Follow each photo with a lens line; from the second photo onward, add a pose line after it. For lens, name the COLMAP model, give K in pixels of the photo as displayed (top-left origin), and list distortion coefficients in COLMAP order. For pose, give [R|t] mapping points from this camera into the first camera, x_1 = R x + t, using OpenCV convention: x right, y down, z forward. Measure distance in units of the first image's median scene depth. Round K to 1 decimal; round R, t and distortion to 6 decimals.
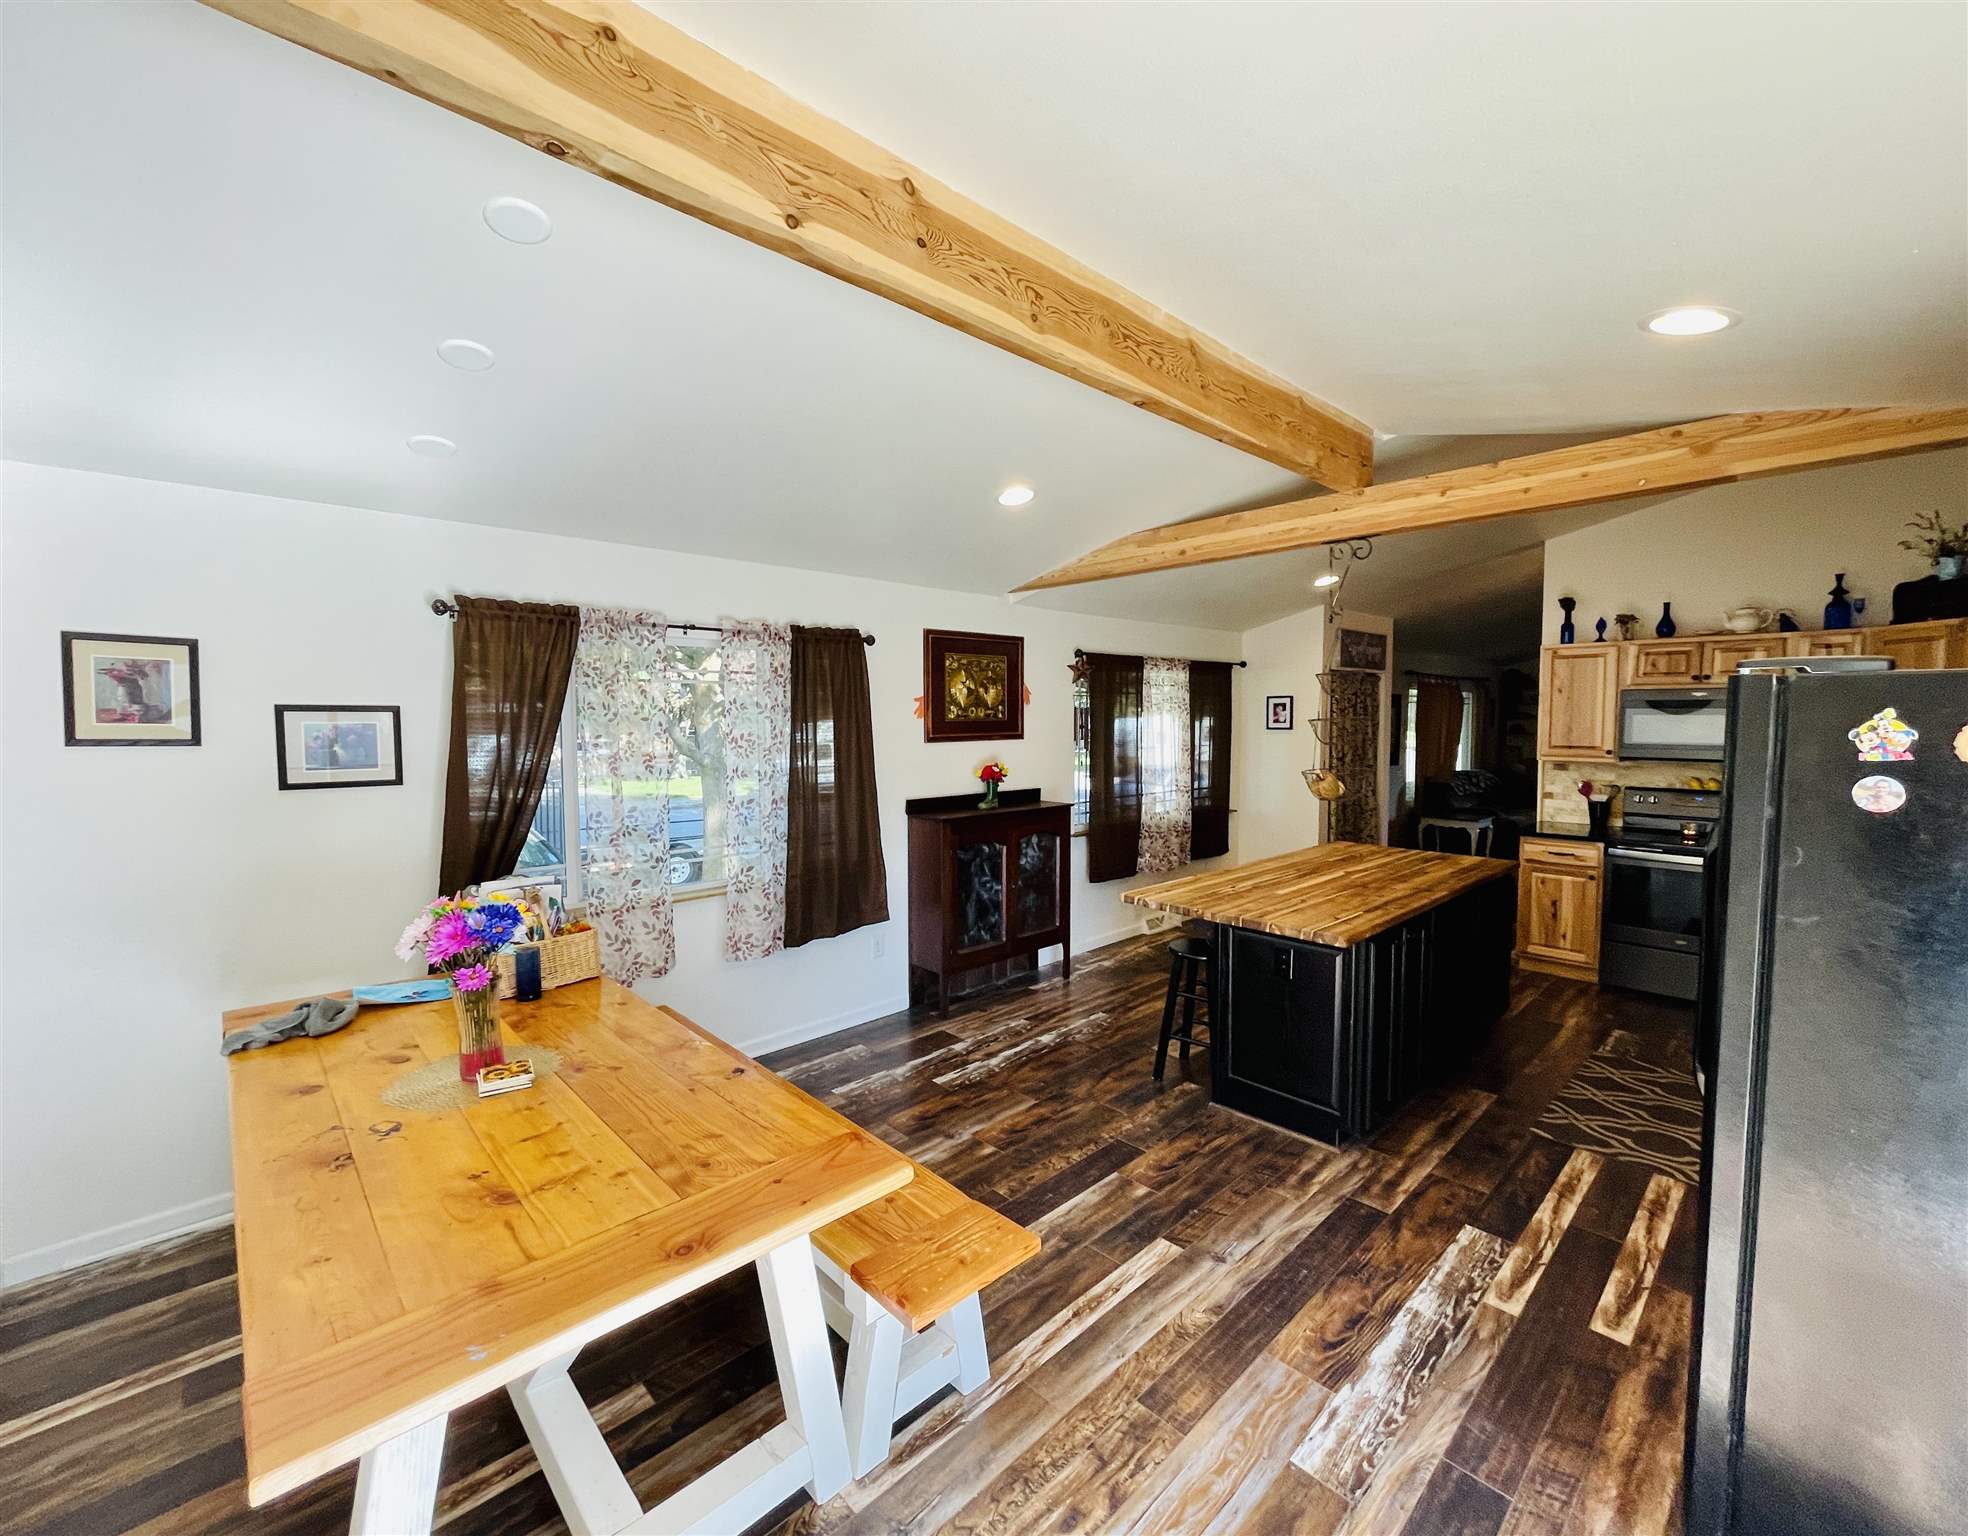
lens RADIAL K [[818.1, 0, 981.0], [0, 818.1, 775.3], [0, 0, 1]] dist [0.011836, 0.000081]
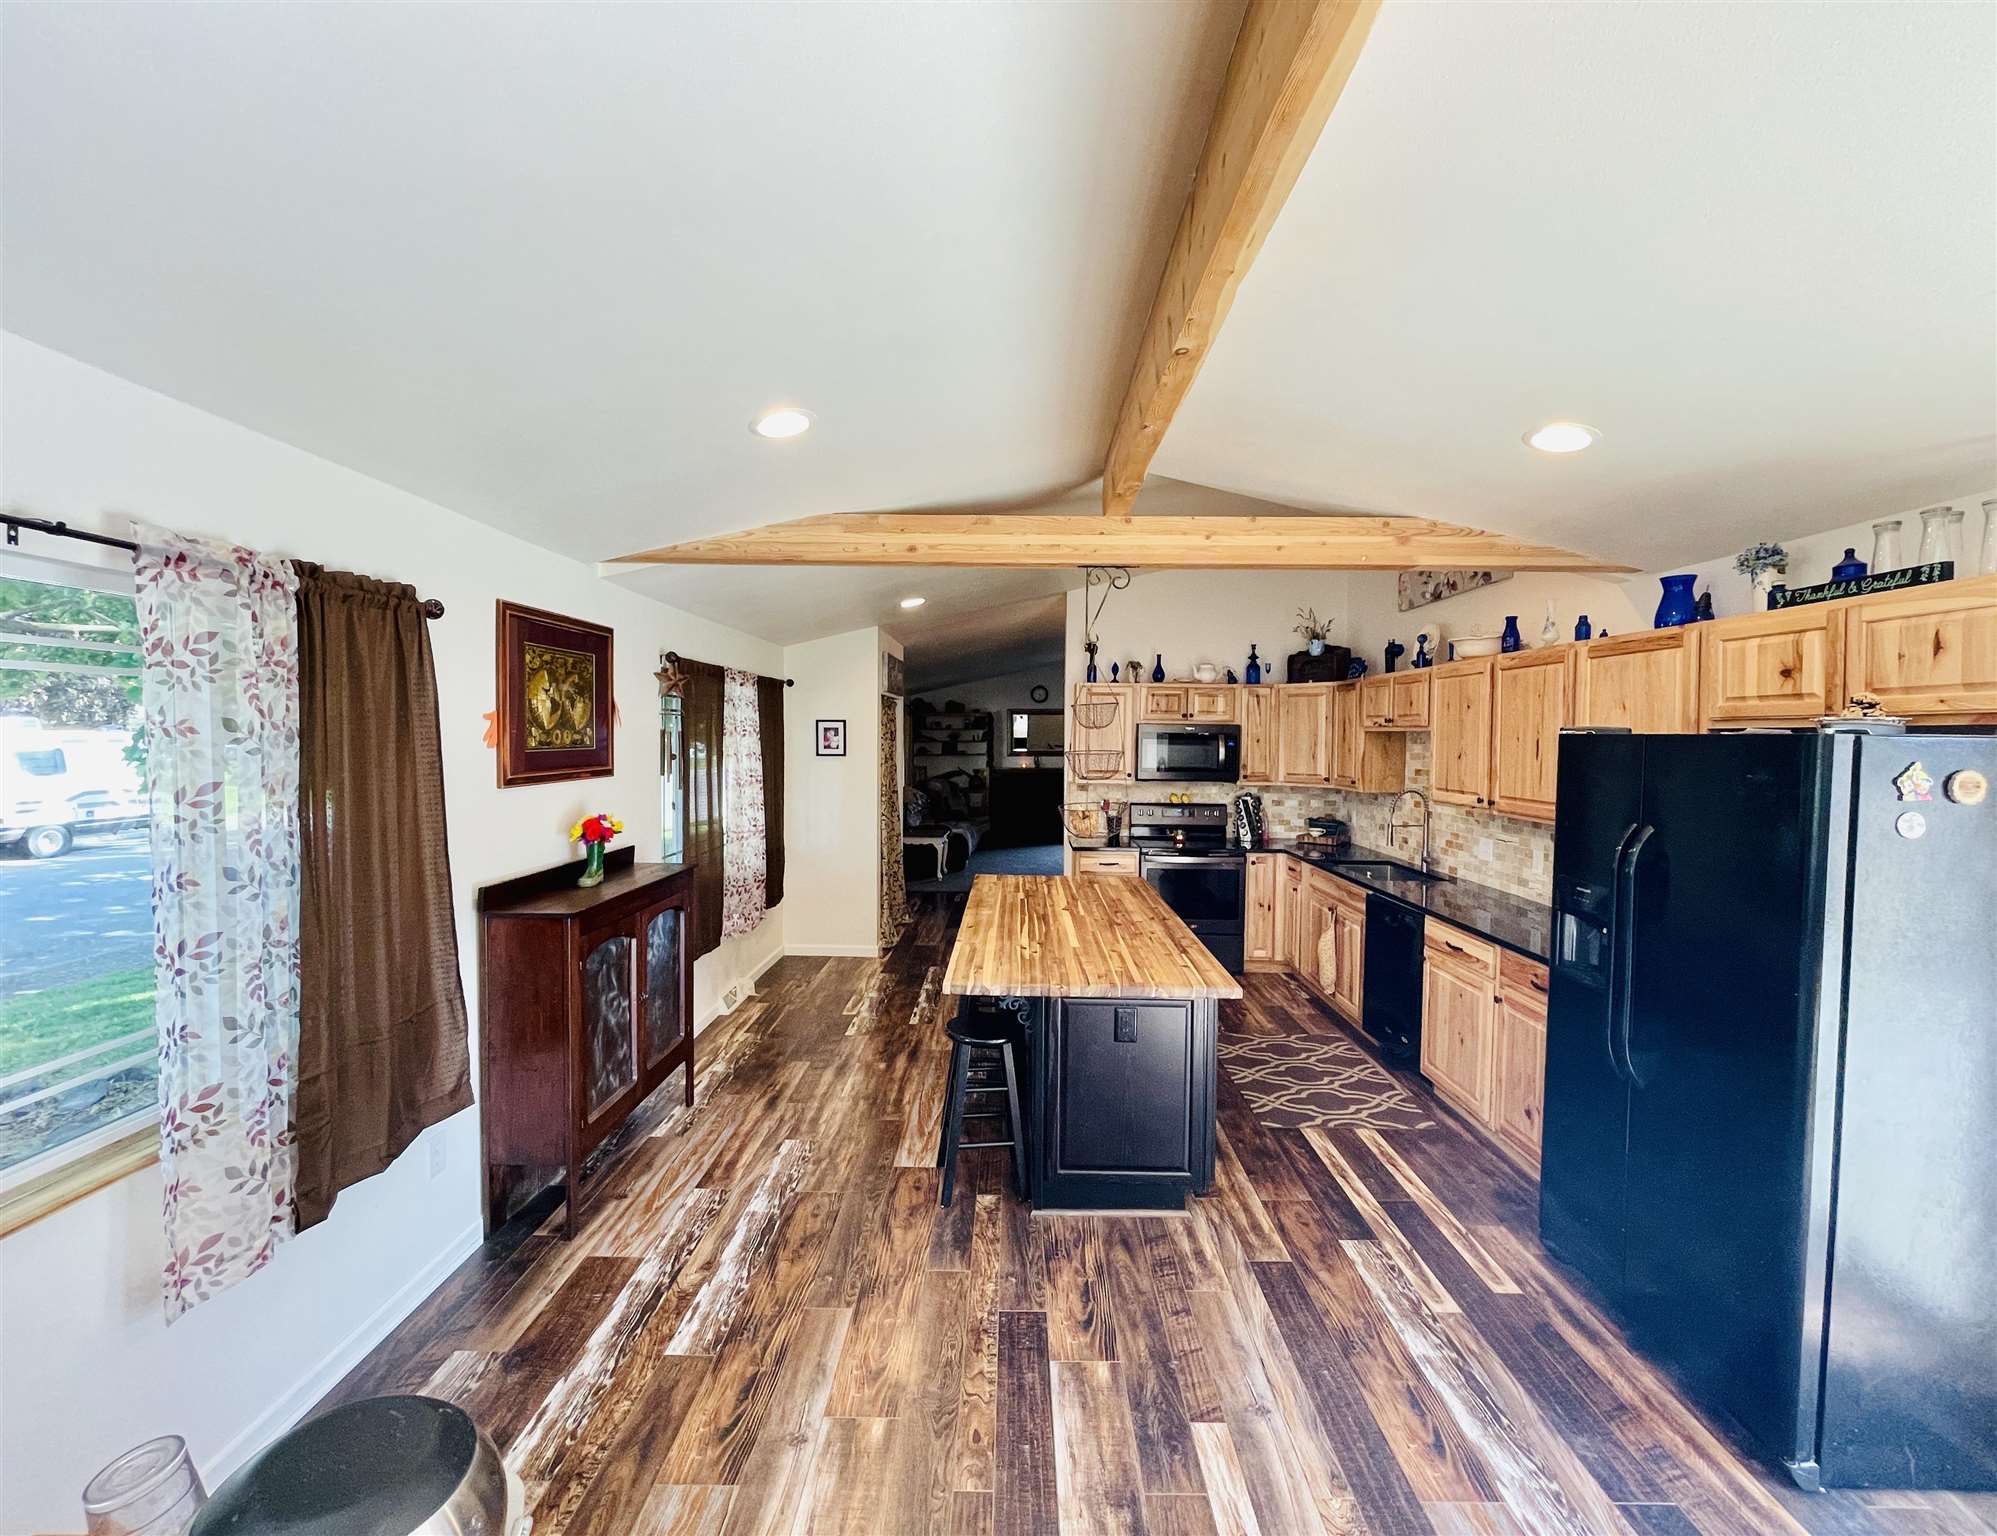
lens RADIAL K [[844.0, 0, 1005.2], [0, 844.0, 774.8], [0, 0, 1]] dist [0.007605, 0.000071]
pose [[0.695475, -0.023822, 0.718156, -0.296514], [0.040857, 0.999144, -0.006423, -0.035183], [-0.717388, 0.033809, 0.695853, 0.344519]]
